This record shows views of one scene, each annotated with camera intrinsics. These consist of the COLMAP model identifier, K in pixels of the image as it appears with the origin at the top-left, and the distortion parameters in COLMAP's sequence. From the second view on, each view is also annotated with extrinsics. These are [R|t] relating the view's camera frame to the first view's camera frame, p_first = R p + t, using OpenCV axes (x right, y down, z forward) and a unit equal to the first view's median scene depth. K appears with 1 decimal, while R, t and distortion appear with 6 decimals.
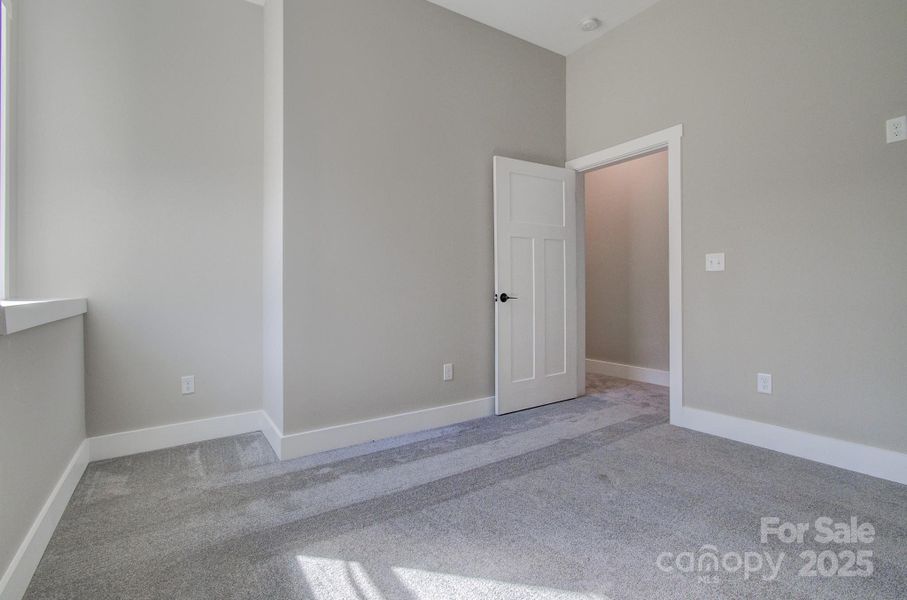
lens RADIAL K [[438.6, 0, 452.8], [0, 438.6, 300.4], [0, 0, 1]] dist [0.002030, 0.004426]
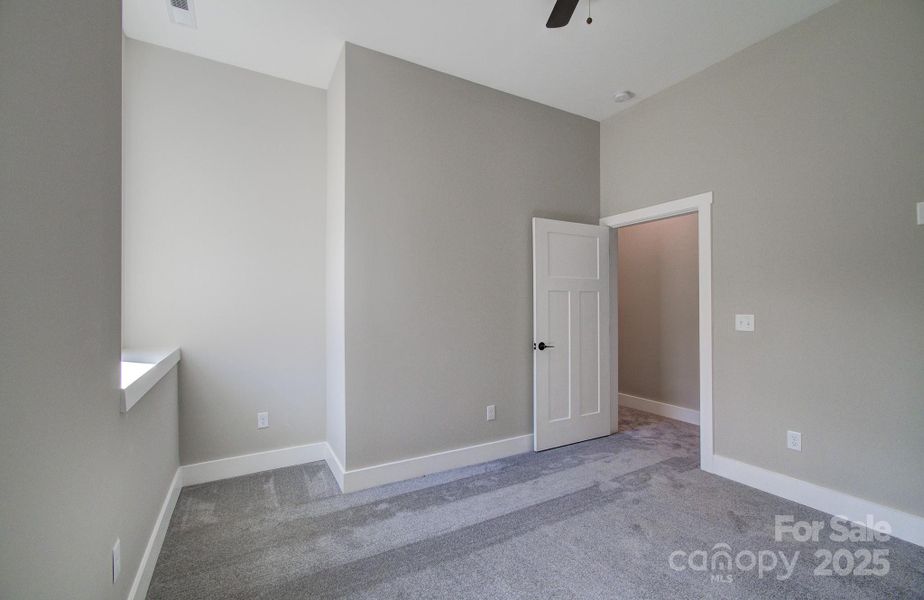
lens RADIAL K [[407.6, 0, 461.2], [0, 407.6, 296.5], [0, 0, 1]] dist [0.005555, 0.001548]
pose [[0.997626, -0.002002, -0.068829, -0.015171], [0.002242, 0.999992, 0.003420, -0.142596], [0.068822, -0.003566, 0.997623, -0.027609]]
